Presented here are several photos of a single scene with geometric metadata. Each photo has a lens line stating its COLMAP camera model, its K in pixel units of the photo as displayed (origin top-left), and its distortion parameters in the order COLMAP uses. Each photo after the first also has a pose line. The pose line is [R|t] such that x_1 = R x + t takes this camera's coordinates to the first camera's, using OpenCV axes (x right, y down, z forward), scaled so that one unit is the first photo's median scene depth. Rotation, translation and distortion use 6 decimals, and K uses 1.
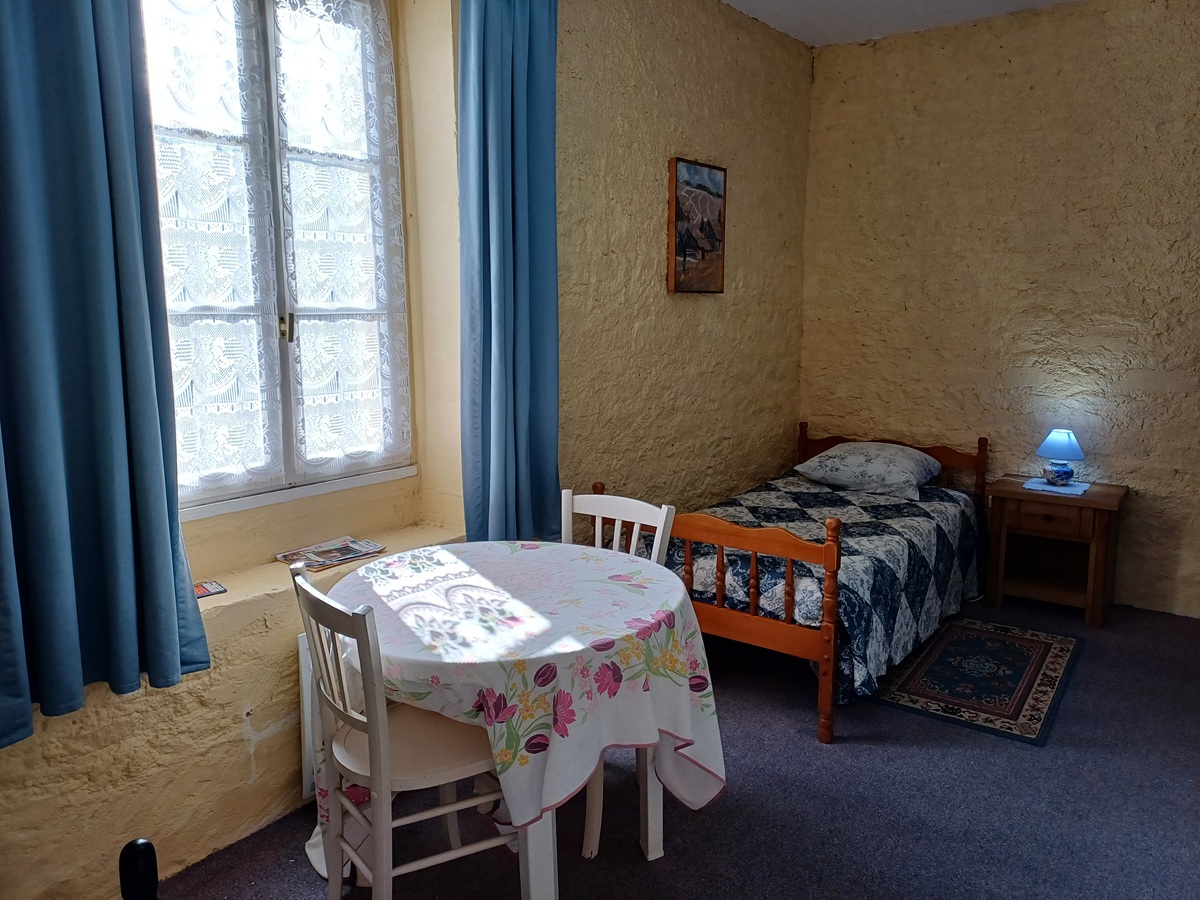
lens RADIAL K [[879.2, 0, 601.4], [0, 879.2, 448.3], [0, 0, 1]] dist [0.025331, -0.001684]
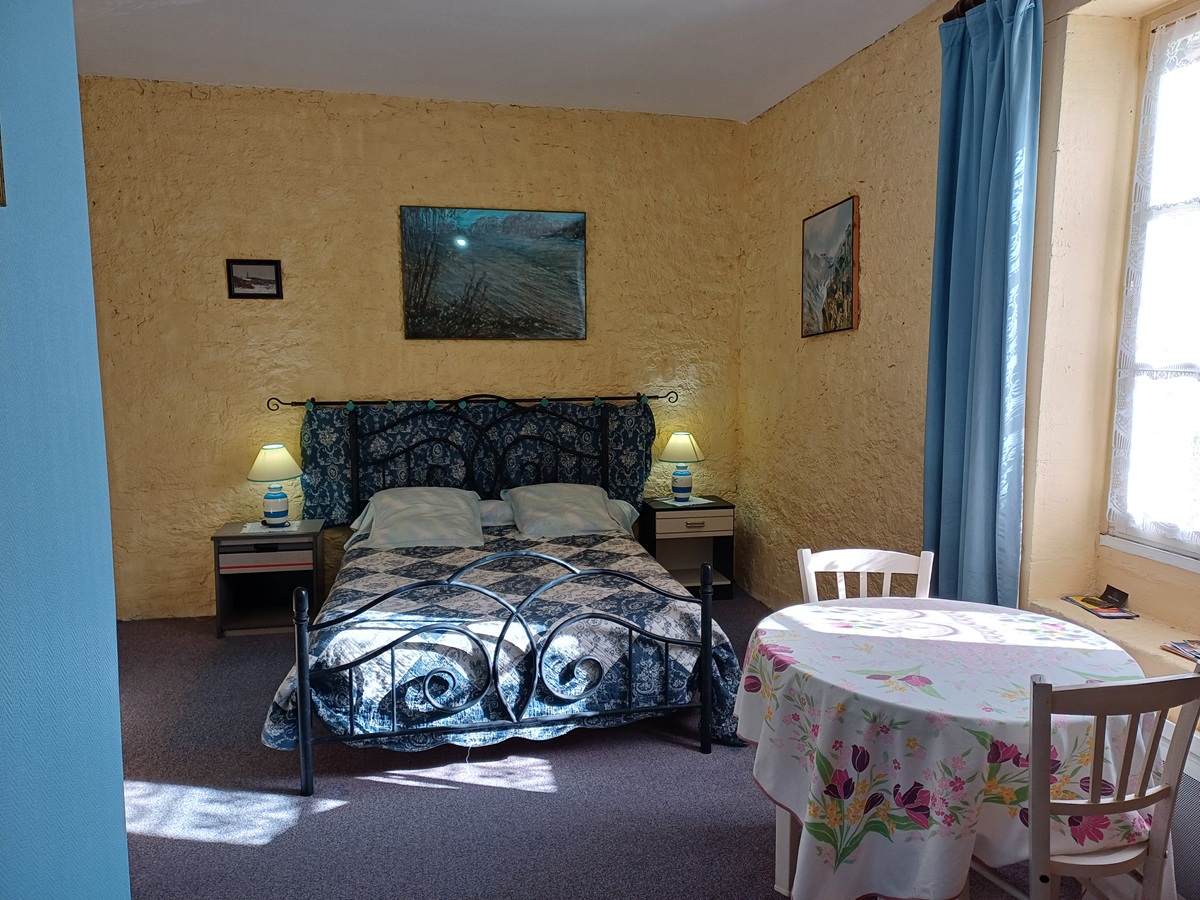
lens RADIAL K [[879.2, 0, 601.7], [0, 879.2, 450.6], [0, 0, 1]] dist [0.025331, -0.001684]
pose [[-0.689034, 0.071847, -0.721159, 0.850582], [-0.122589, 0.969181, 0.213684, -0.216779], [0.714285, 0.235642, -0.658991, 1.331942]]
